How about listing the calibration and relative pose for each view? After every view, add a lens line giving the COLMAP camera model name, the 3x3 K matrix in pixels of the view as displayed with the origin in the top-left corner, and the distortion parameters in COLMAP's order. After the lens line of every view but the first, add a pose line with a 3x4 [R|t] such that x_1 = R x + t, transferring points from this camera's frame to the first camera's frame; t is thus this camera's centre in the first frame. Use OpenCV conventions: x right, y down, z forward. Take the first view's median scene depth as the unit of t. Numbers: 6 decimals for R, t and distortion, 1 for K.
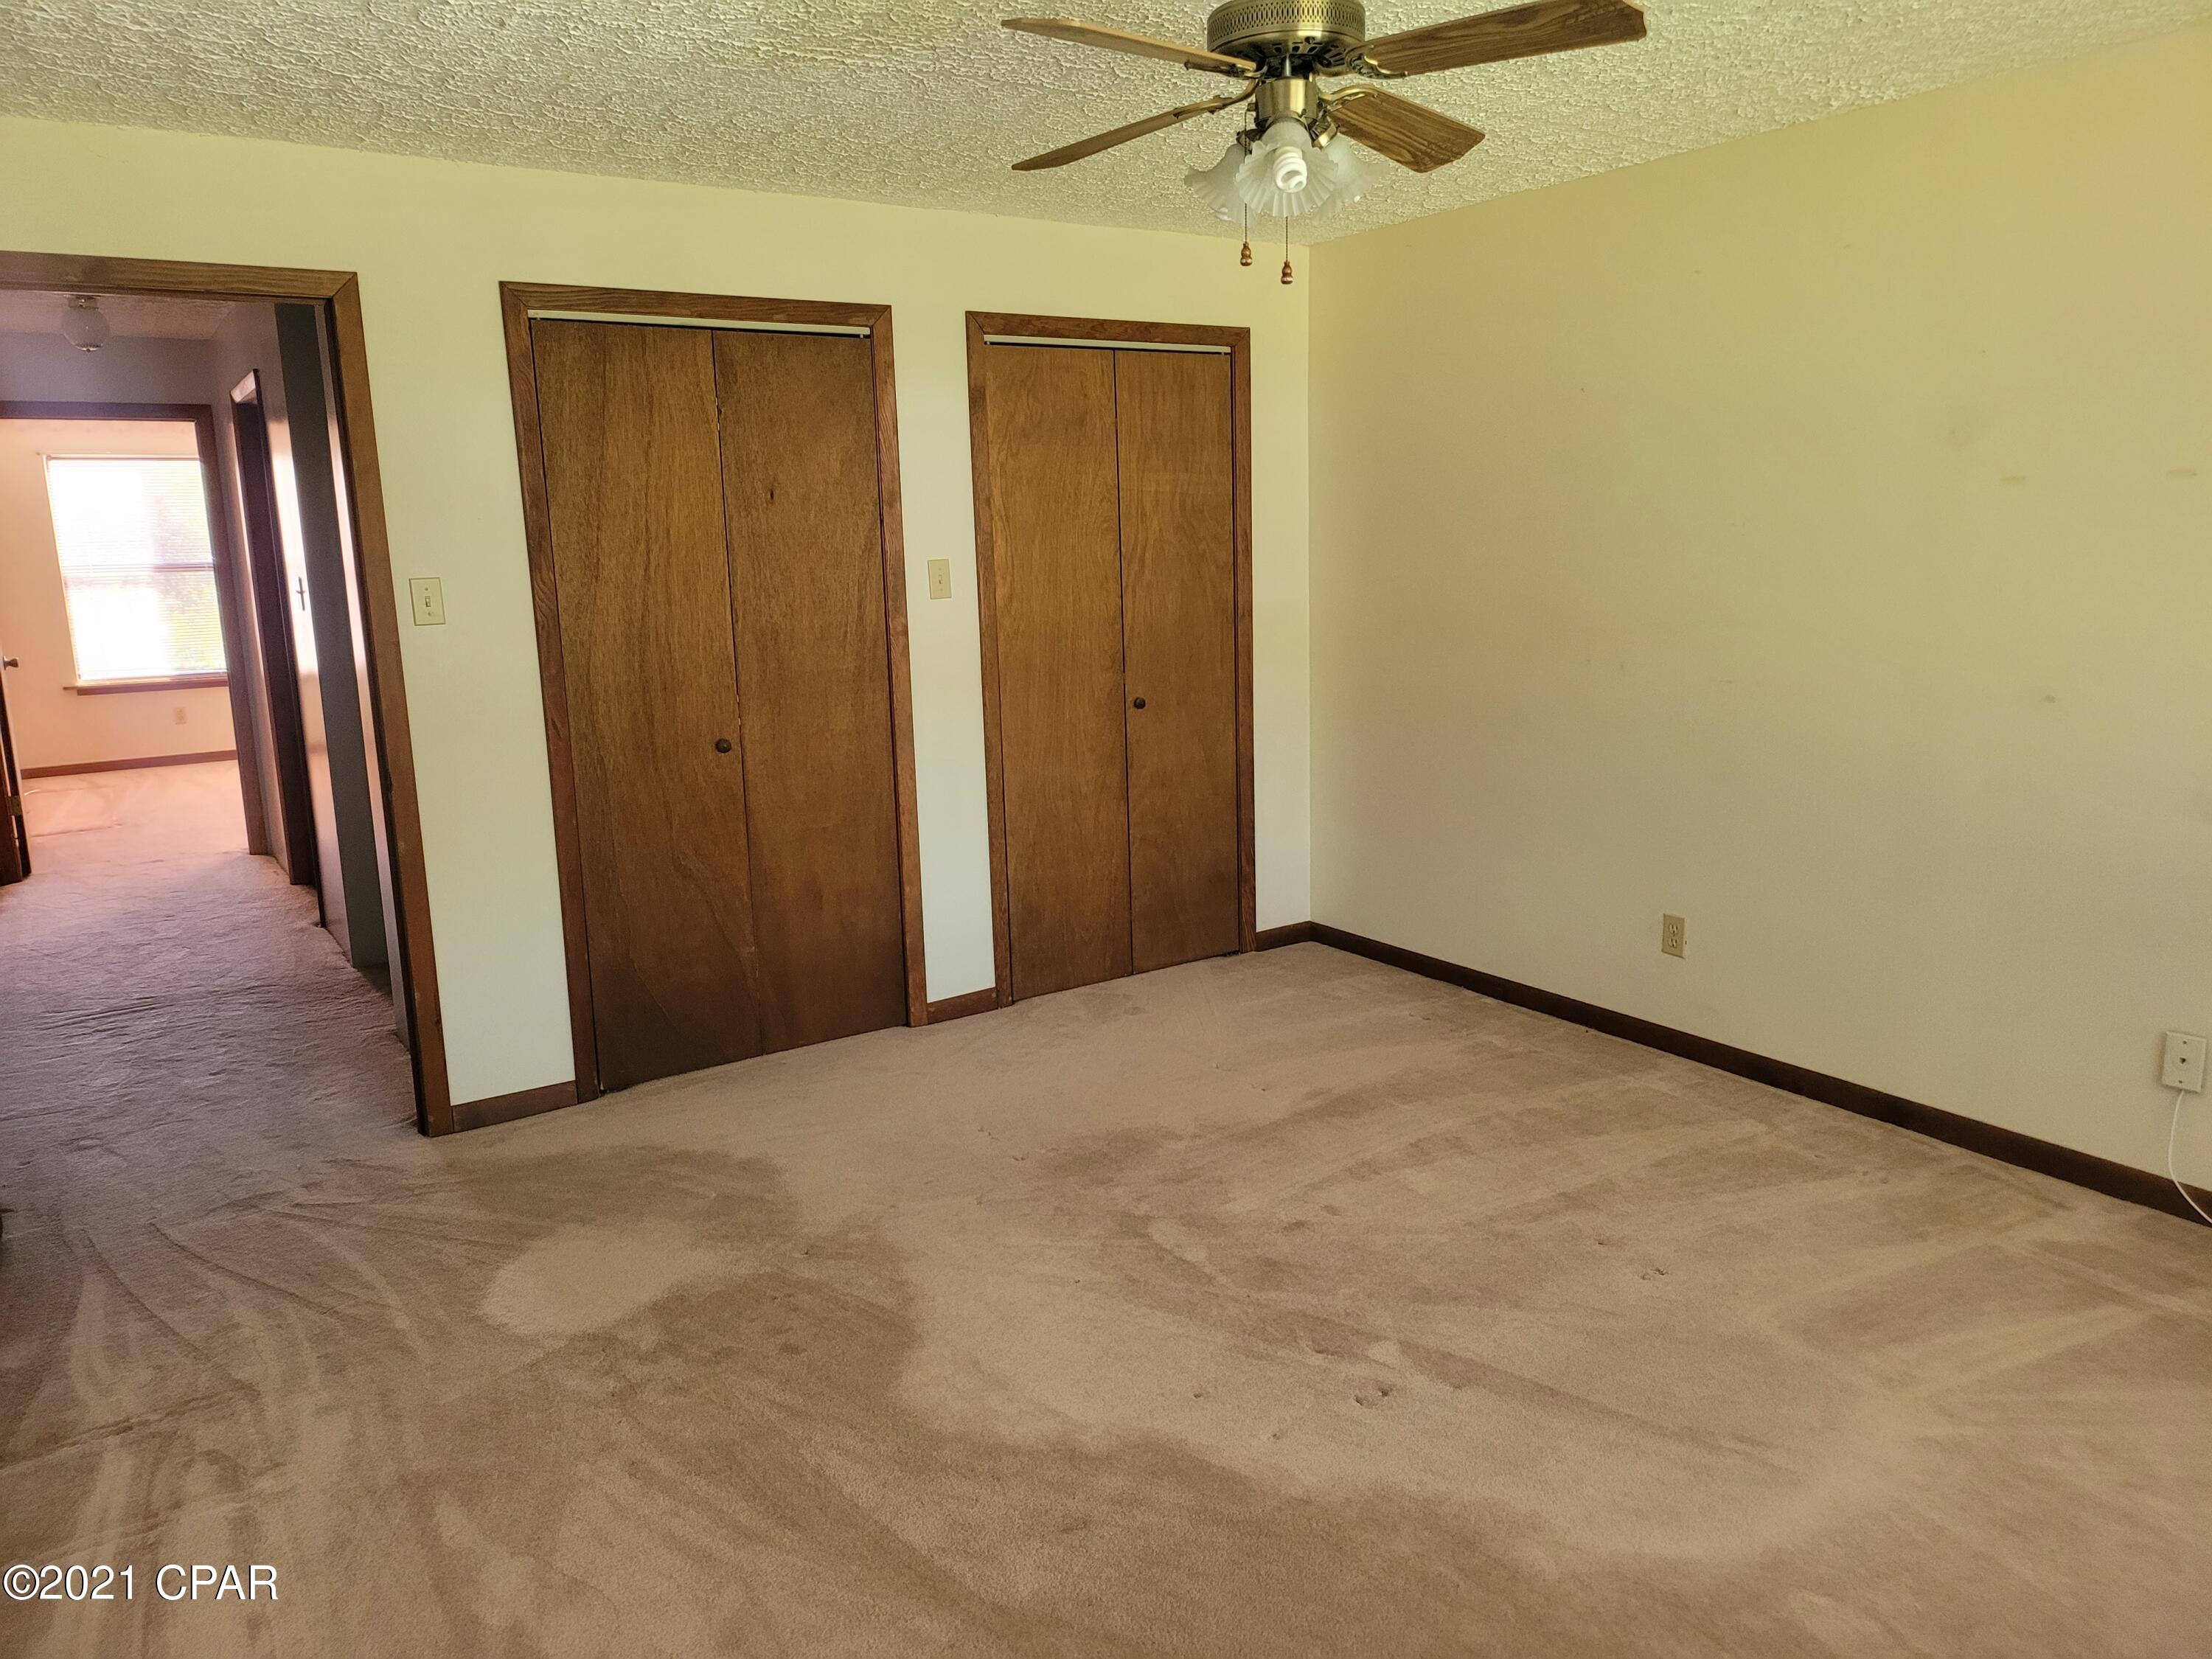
lens RADIAL K [[1545.7, 0, 1115.5], [0, 1545.7, 836.6], [0, 0, 1]] dist [0.080011, -0.073169]
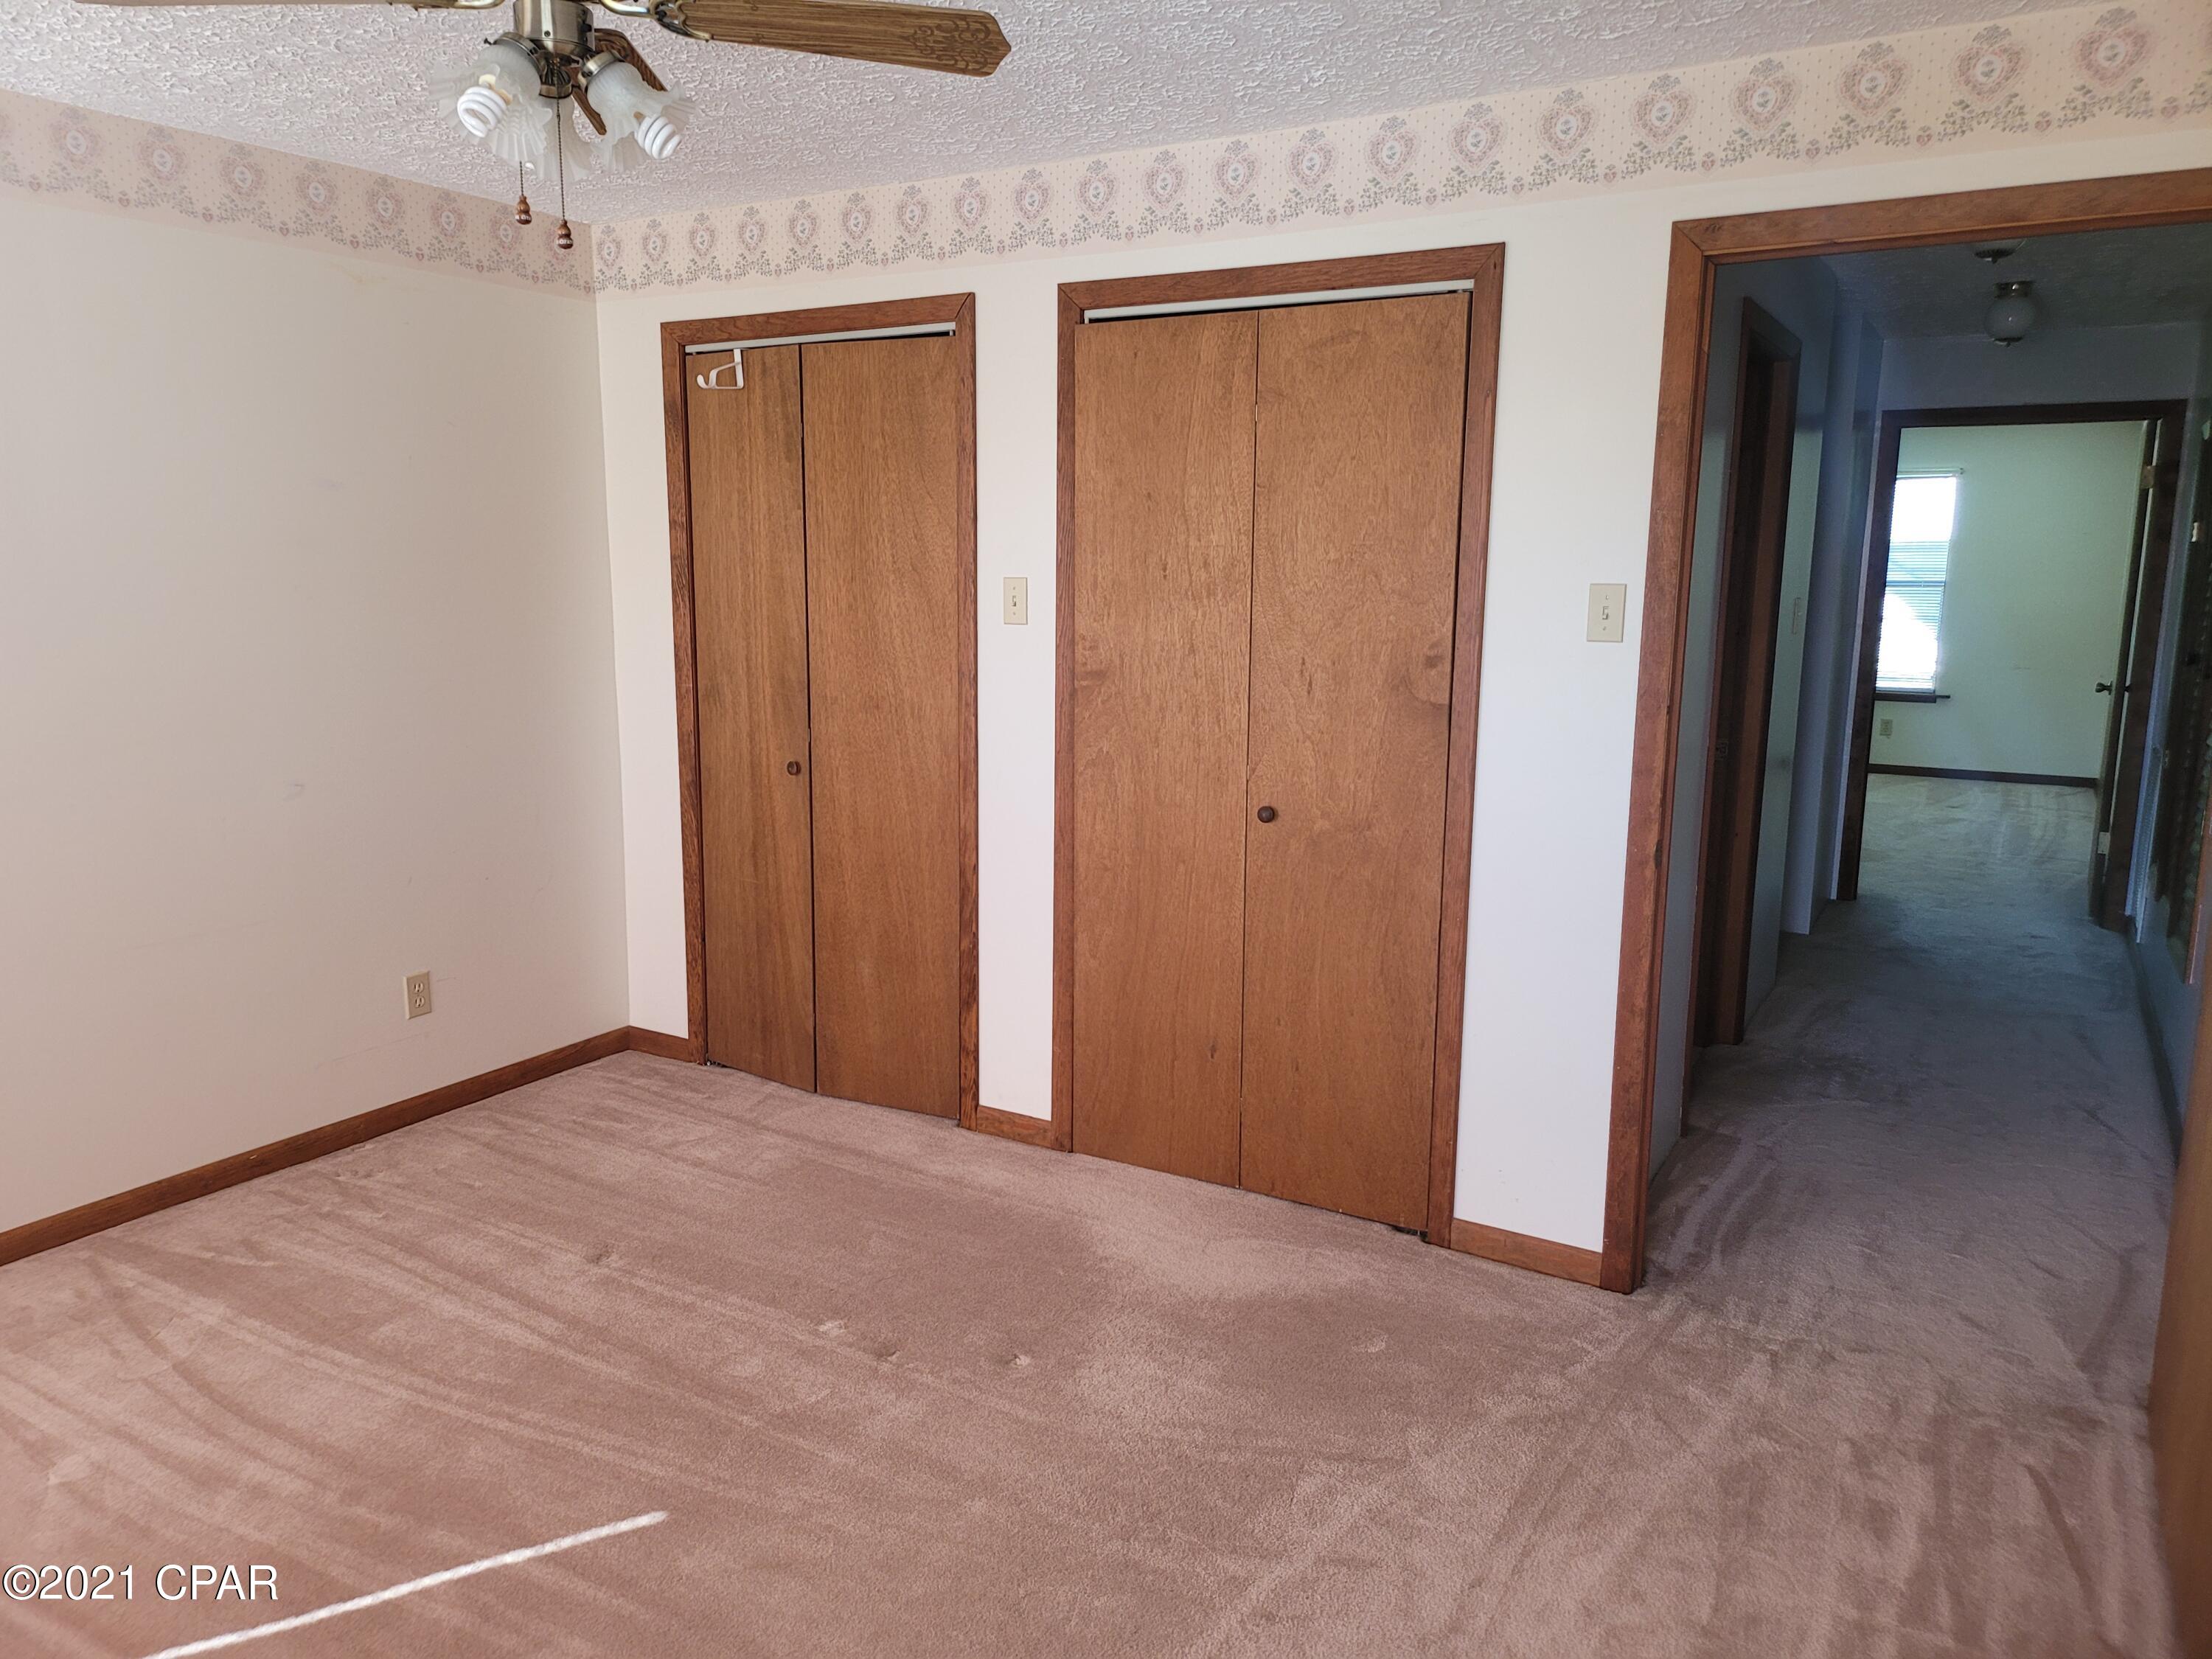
lens RADIAL K [[1545.7, 0, 1115.5], [0, 1545.7, 836.6], [0, 0, 1]] dist [0.080011, -0.073169]
pose [[0.434759, 0.190377, -0.880194, 0.657307], [-0.198192, 0.973663, 0.112699, -0.154288], [0.878467, 0.125451, 0.461040, 0.675986]]
